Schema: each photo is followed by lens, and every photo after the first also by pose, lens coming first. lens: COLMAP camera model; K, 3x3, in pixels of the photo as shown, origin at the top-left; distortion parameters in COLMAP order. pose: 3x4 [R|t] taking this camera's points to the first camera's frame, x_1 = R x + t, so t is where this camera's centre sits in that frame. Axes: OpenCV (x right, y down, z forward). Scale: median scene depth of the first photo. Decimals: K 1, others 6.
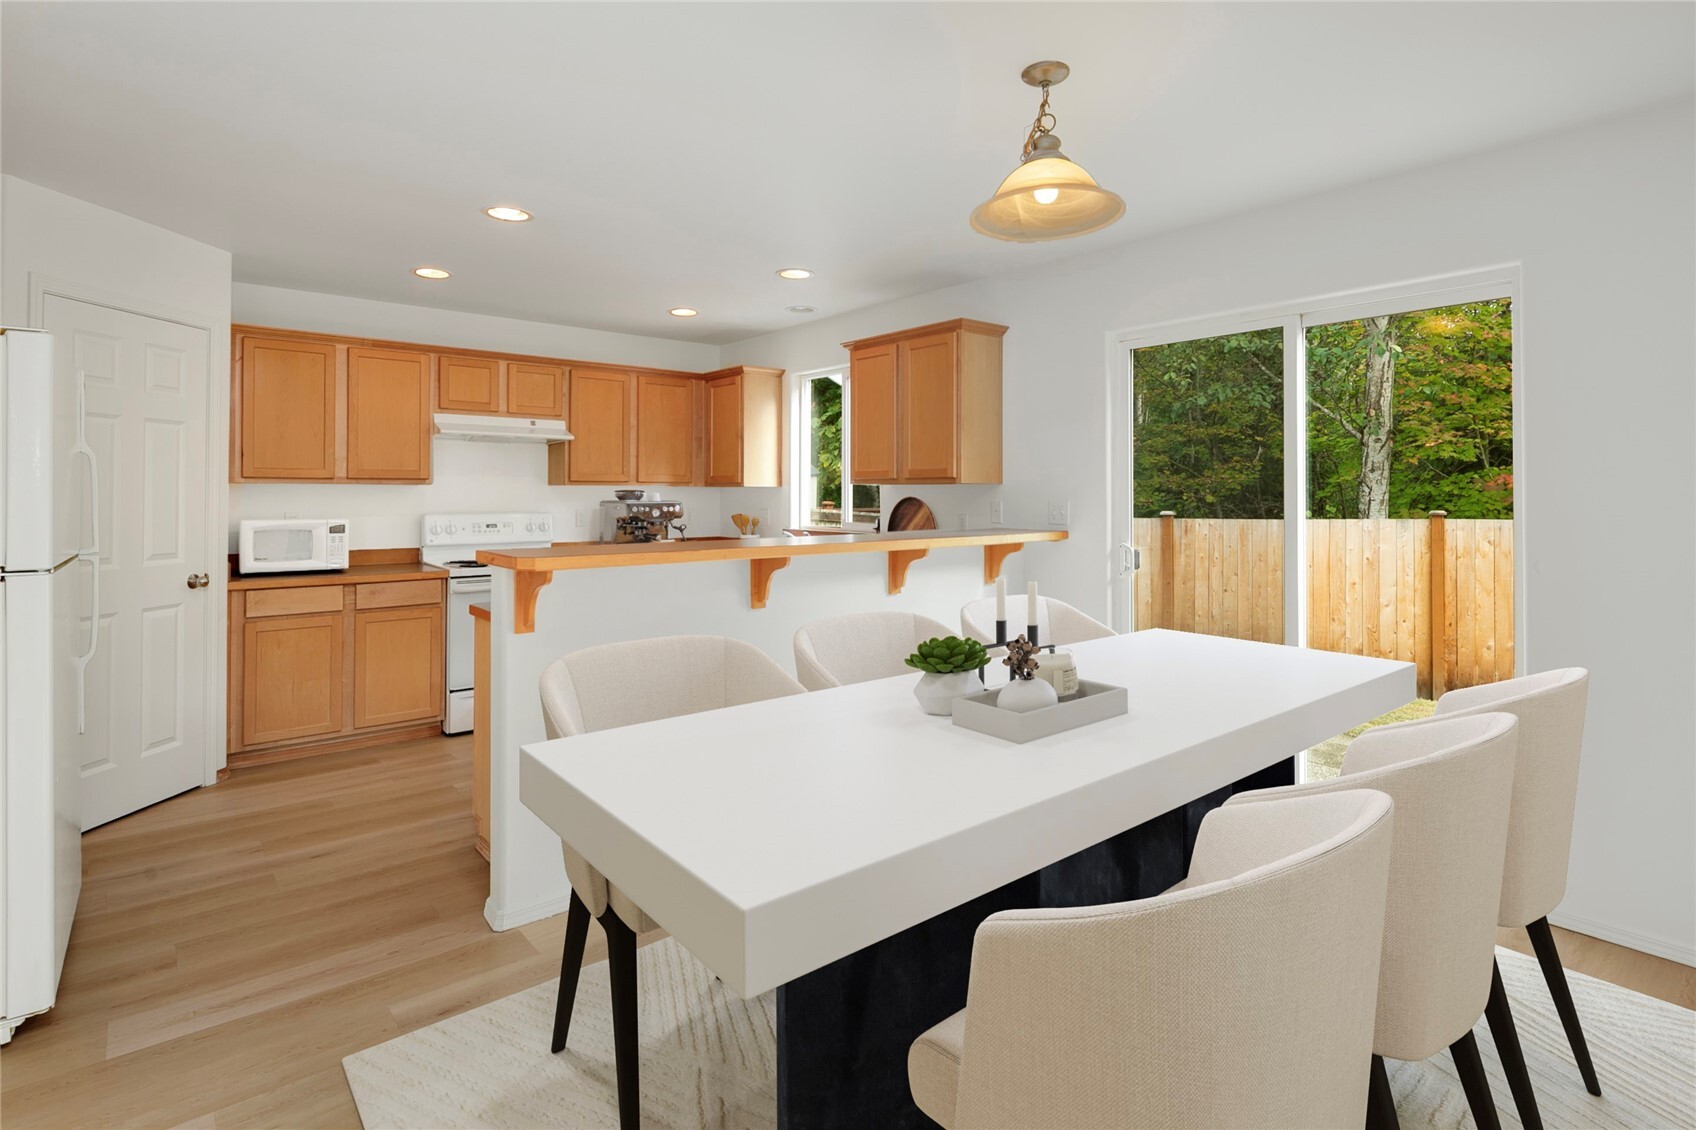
lens RADIAL K [[837.8, 0, 848.0], [0, 837.8, 565.0], [0, 0, 1]] dist [0.001472, -0.000040]
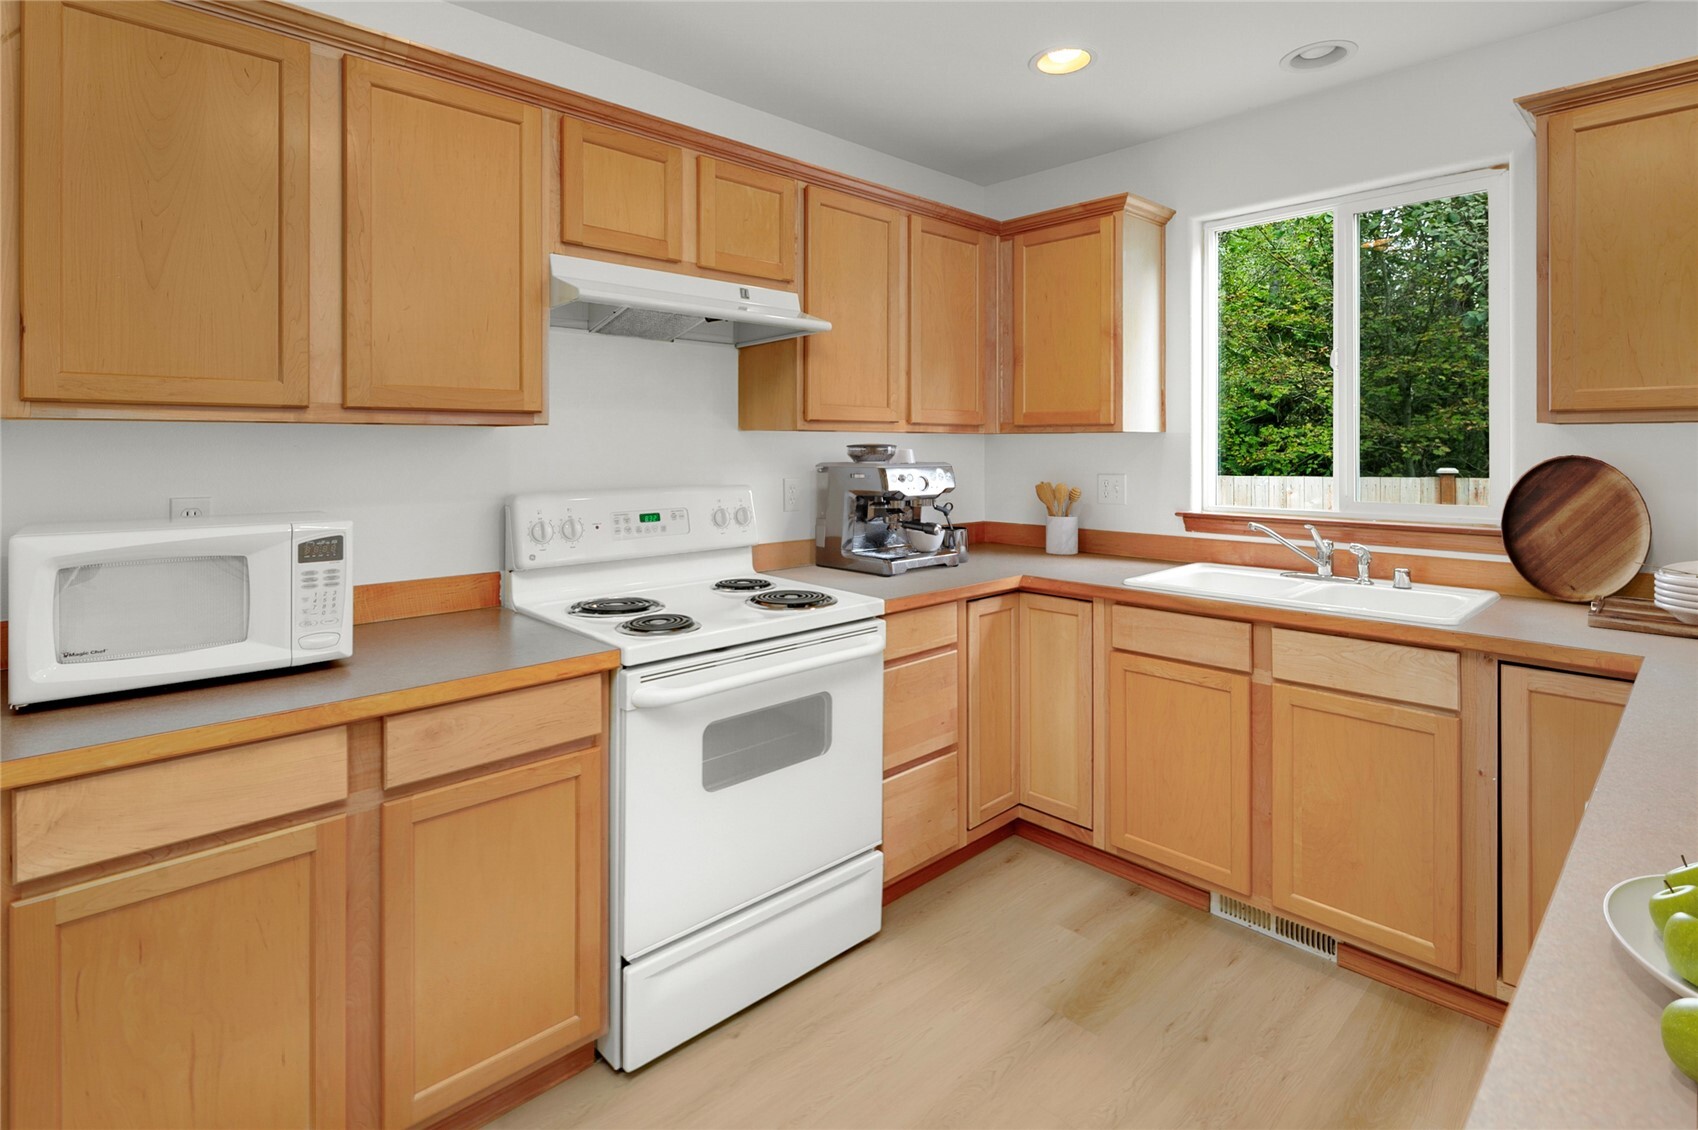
lens RADIAL K [[836.6, 0, 849.8], [0, 836.6, 512.4], [0, 0, 1]] dist [0.000602, 0.000058]
pose [[0.997723, -0.008645, 0.066884, -0.323420], [0.009058, 0.999942, -0.005877, -0.042660], [-0.066830, 0.006470, 0.997743, 0.498941]]
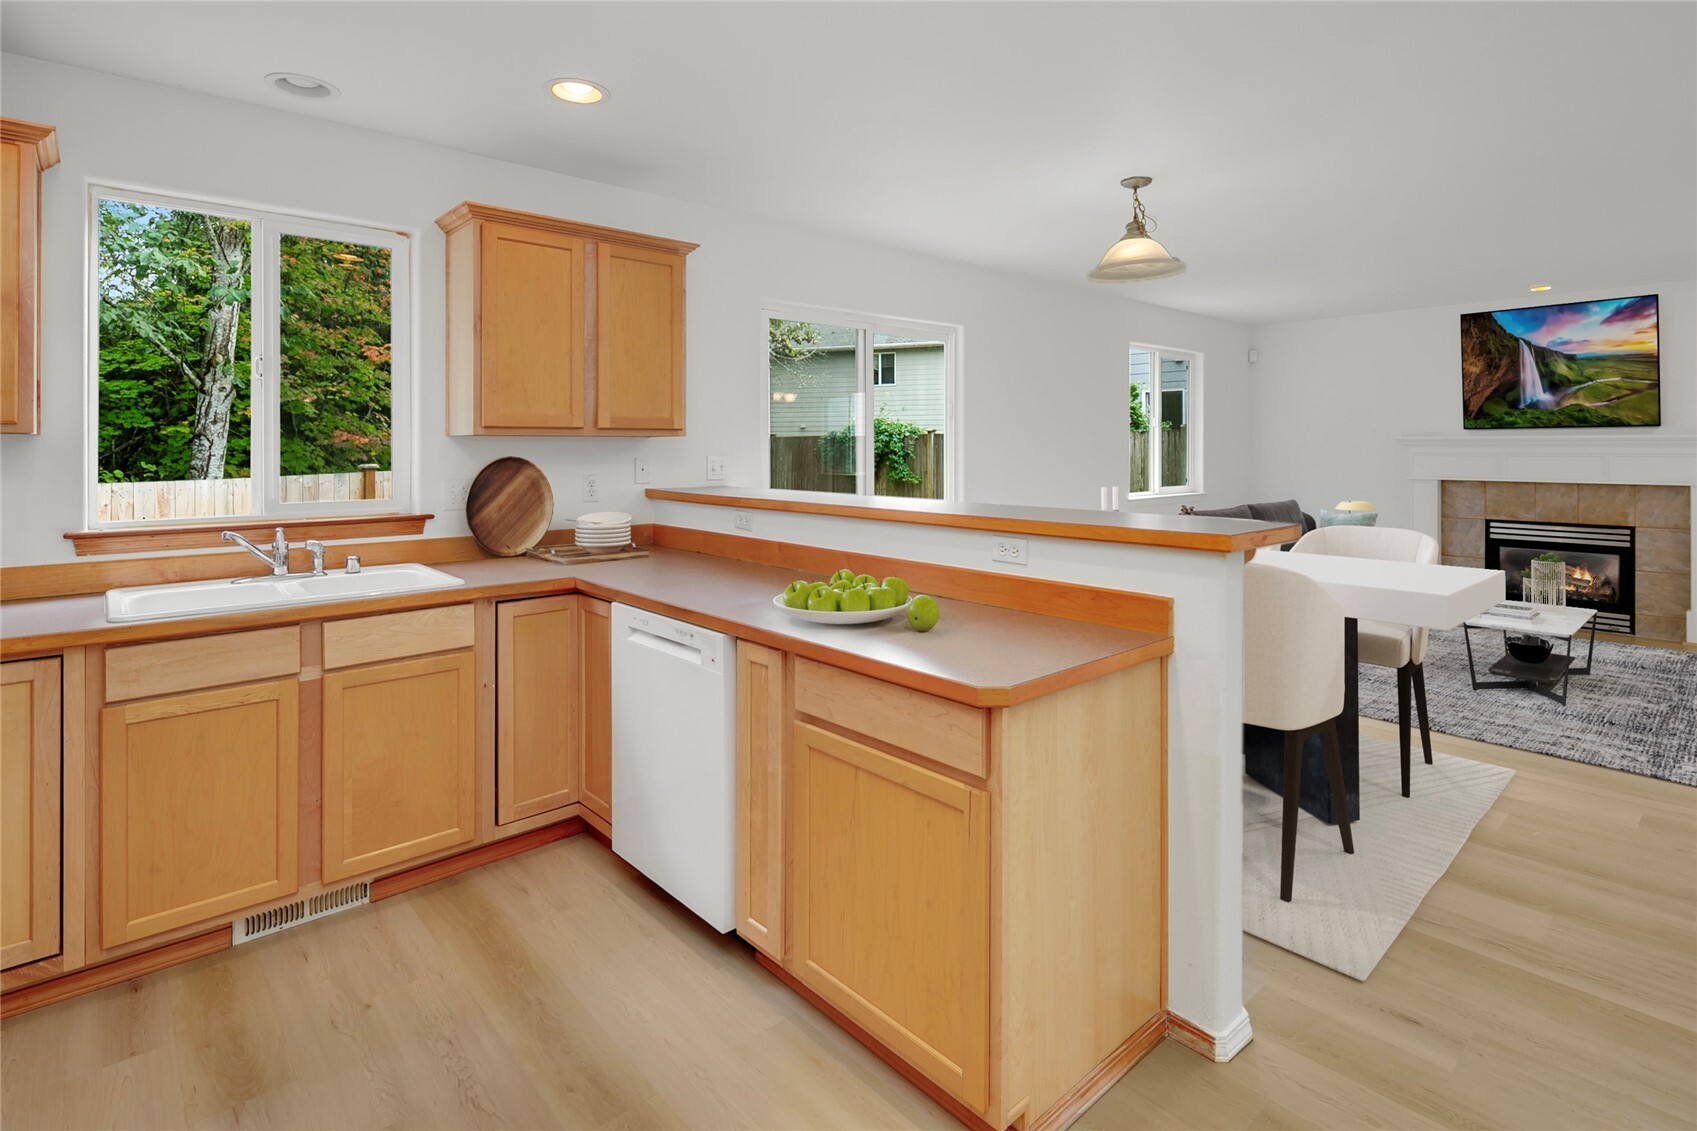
lens RADIAL K [[827.2, 0, 848.5], [0, 827.2, 565.5], [0, 0, 1]] dist [-0.001101, -0.000075]
pose [[-0.031208, -0.143560, 0.989149, -0.563960], [0.086617, 0.985520, 0.145766, -0.058291], [-0.995753, 0.090226, -0.018322, 0.653952]]
